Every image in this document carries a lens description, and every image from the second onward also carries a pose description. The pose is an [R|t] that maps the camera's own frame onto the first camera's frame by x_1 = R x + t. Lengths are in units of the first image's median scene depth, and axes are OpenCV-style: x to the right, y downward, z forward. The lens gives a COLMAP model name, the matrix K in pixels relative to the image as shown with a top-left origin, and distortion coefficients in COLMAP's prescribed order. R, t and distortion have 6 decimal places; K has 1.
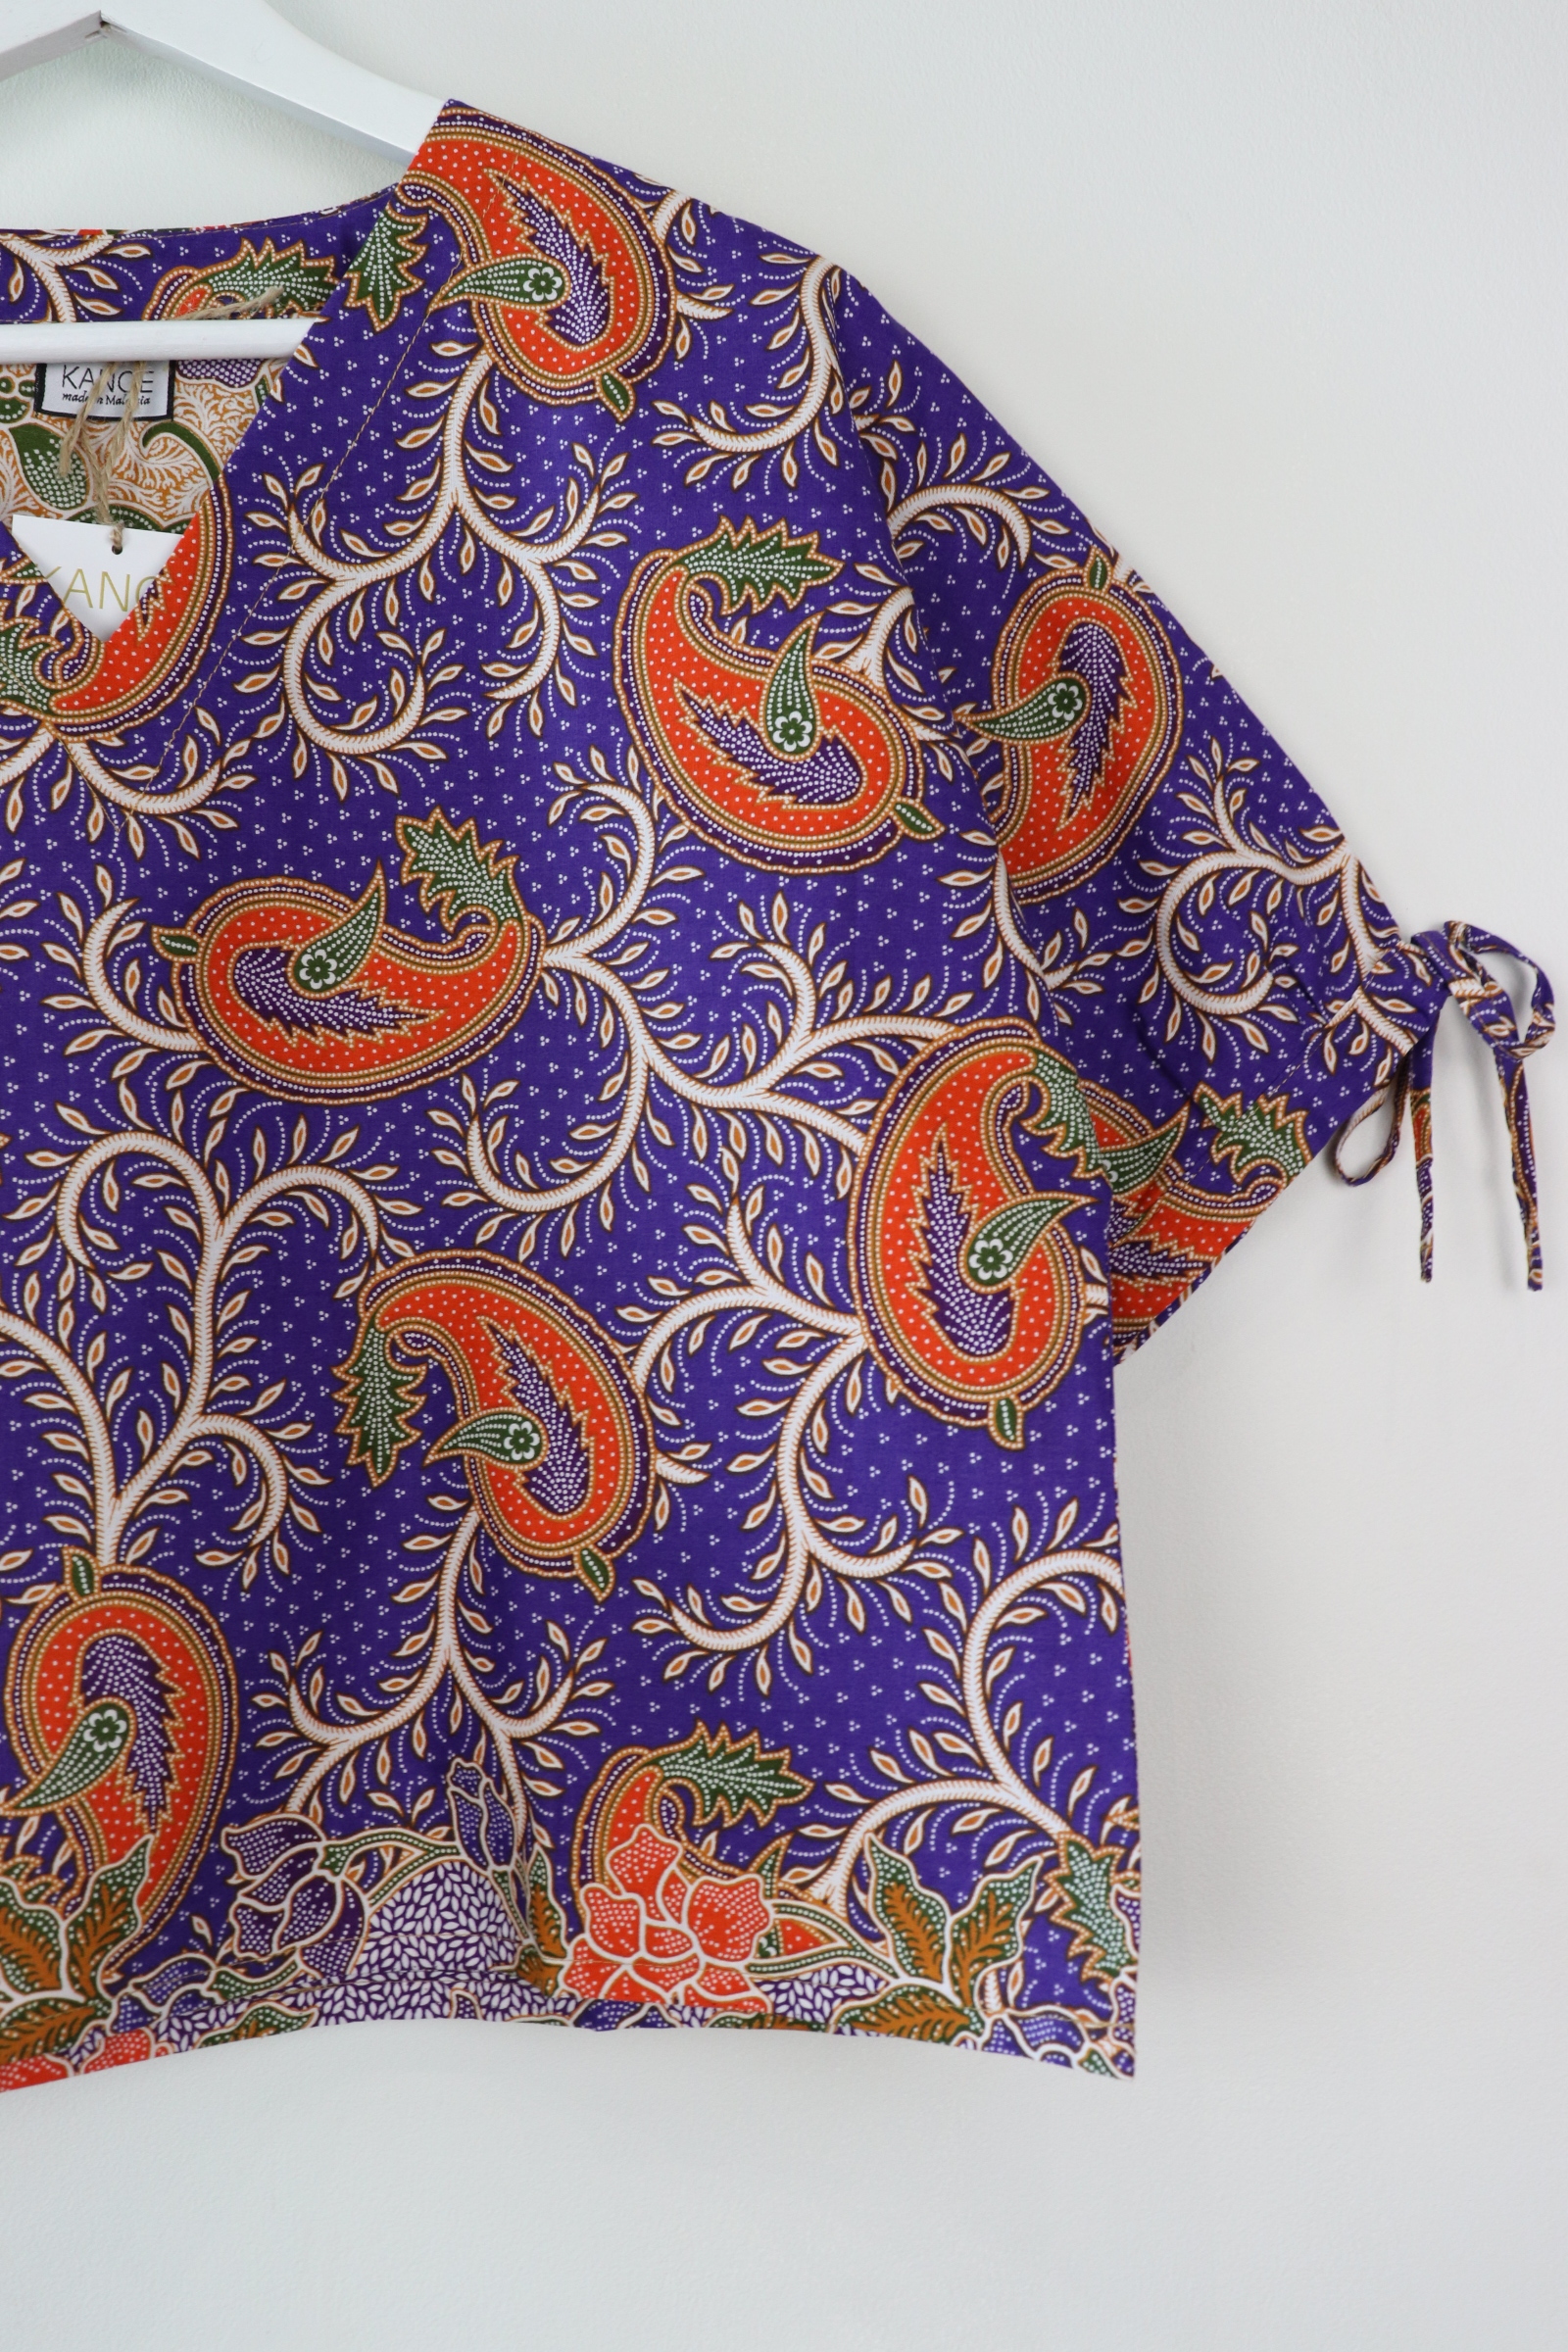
lens RADIAL K [[2201.2, 0, 784.0], [0, 2201.2, 1176.0], [0, 0, 1]] dist [-0.129609, 0.220649]
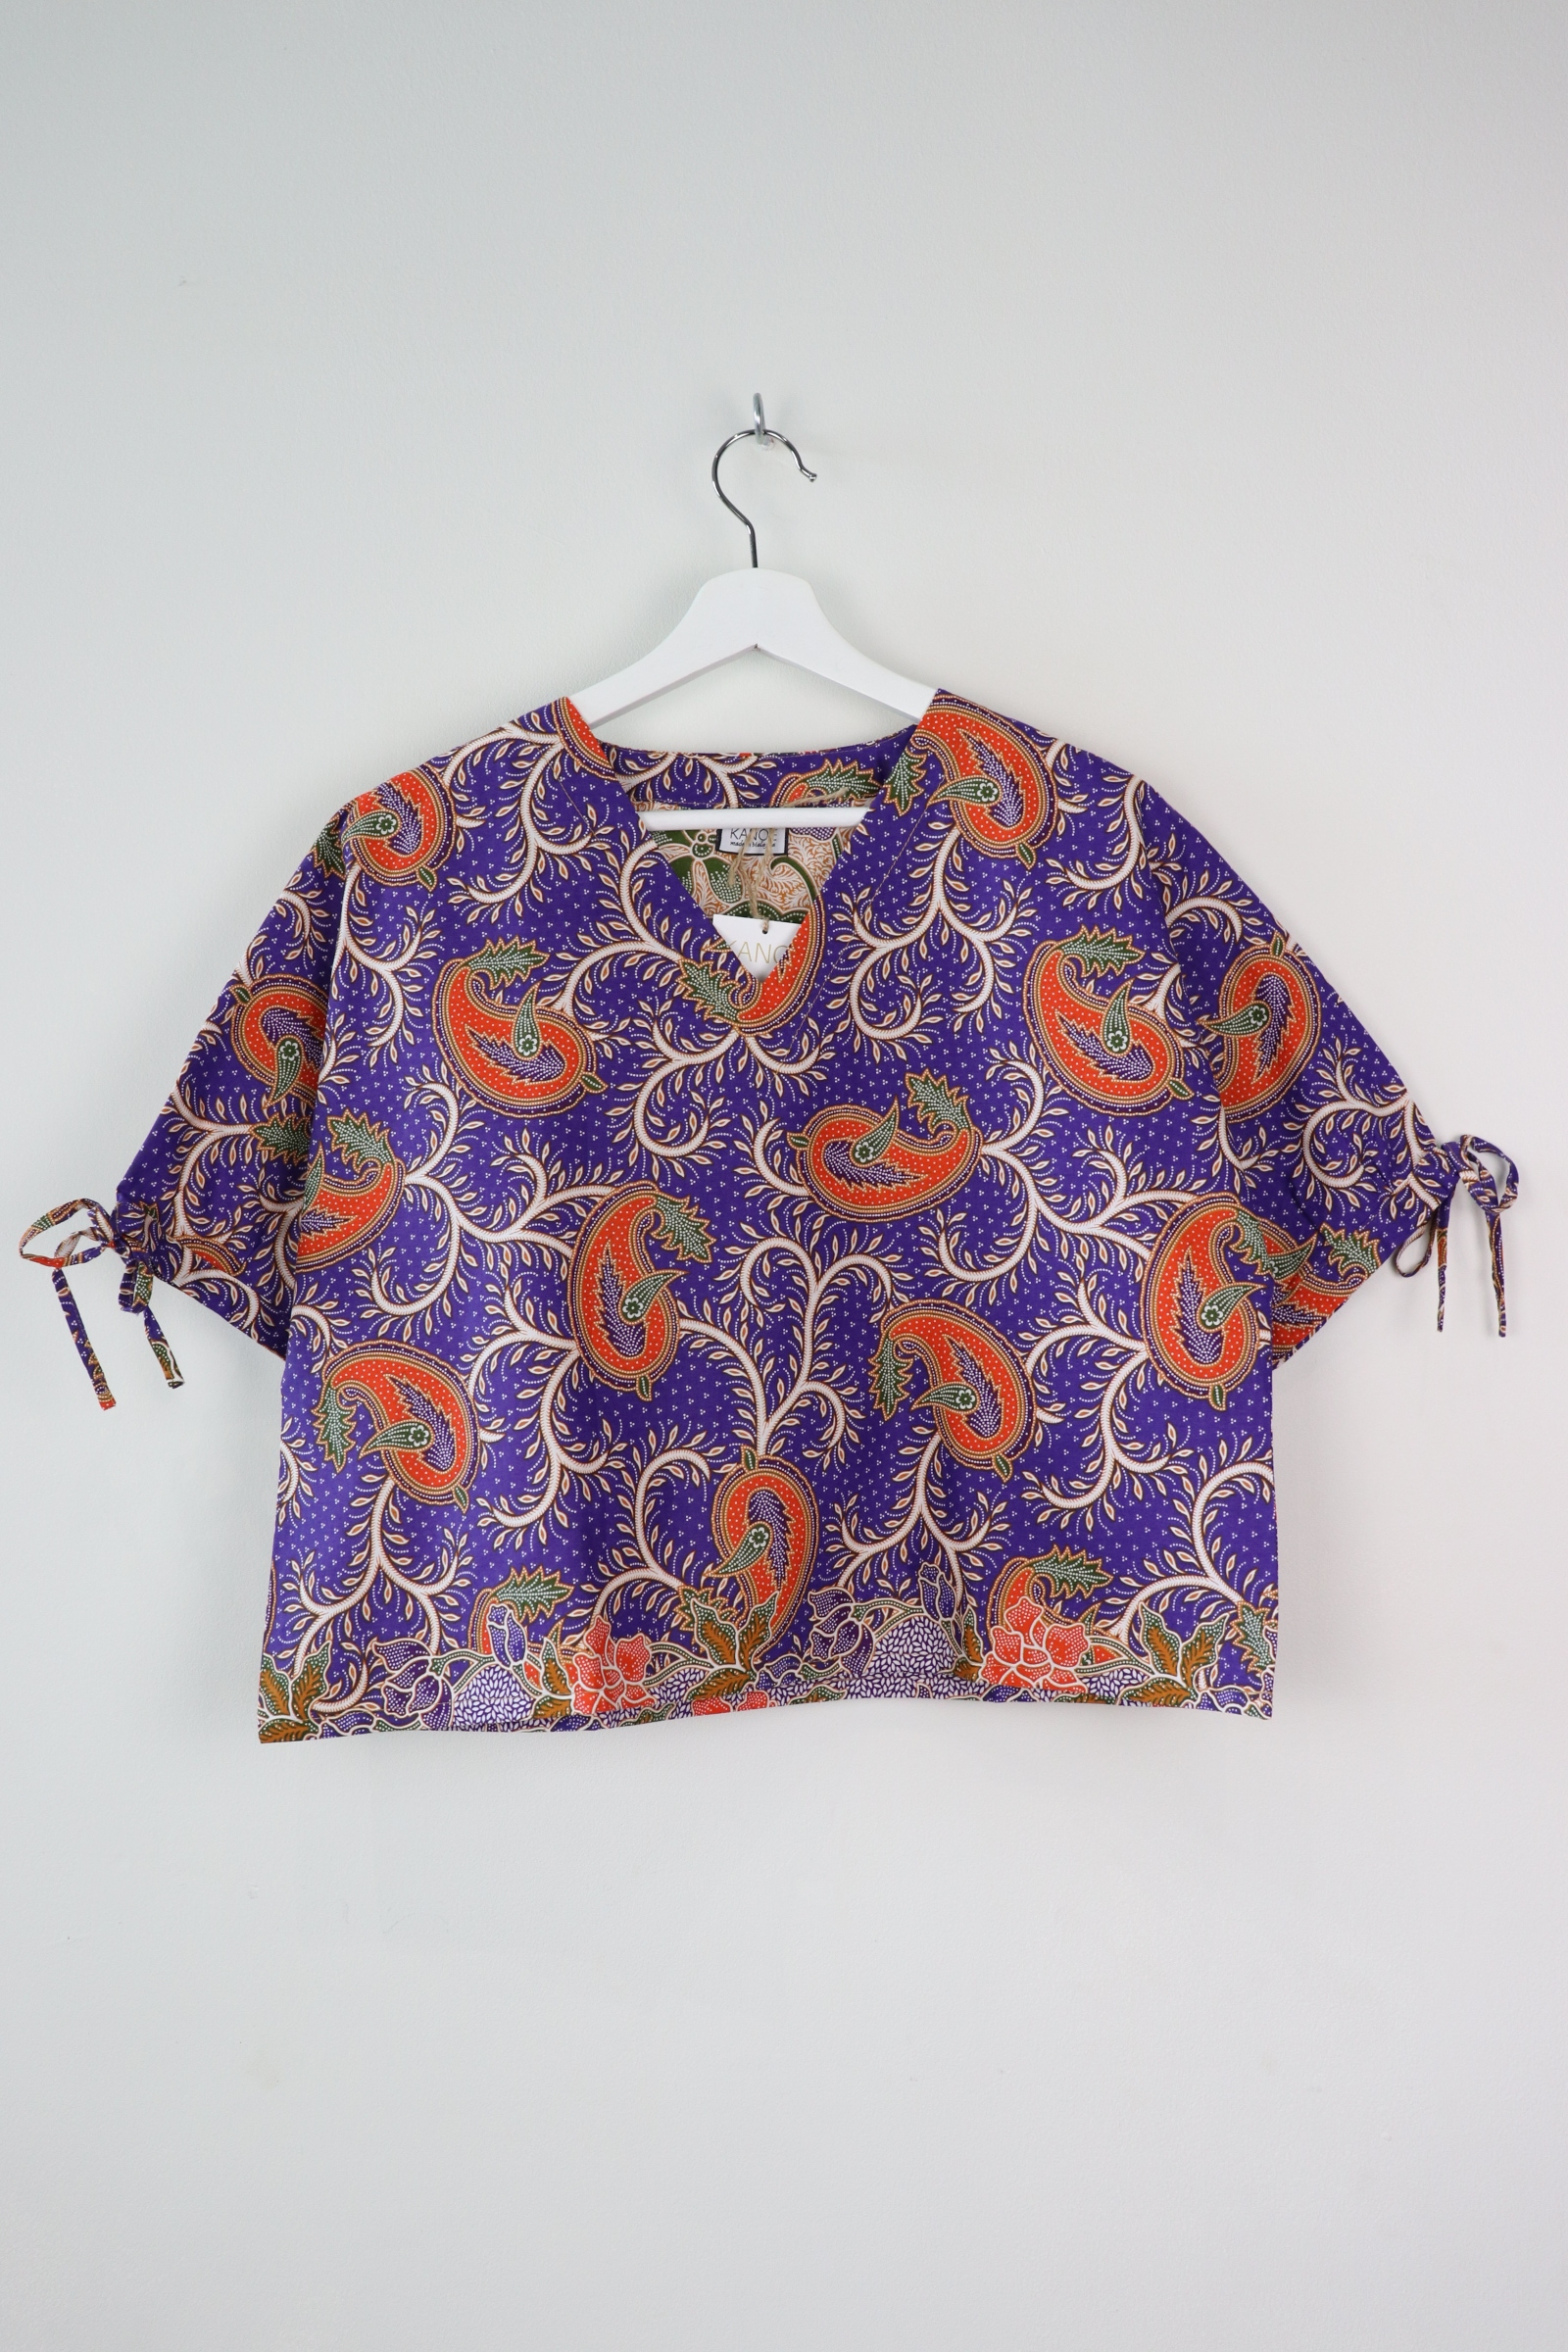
lens RADIAL K [[2201.2, 0, 784.0], [0, 2201.2, 1176.0], [0, 0, 1]] dist [-0.129609, 0.220649]
pose [[0.996713, 0.027258, -0.076290, -0.138383], [-0.026300, 0.999563, 0.013526, -0.100495], [0.076625, -0.011476, 0.996994, -0.964762]]
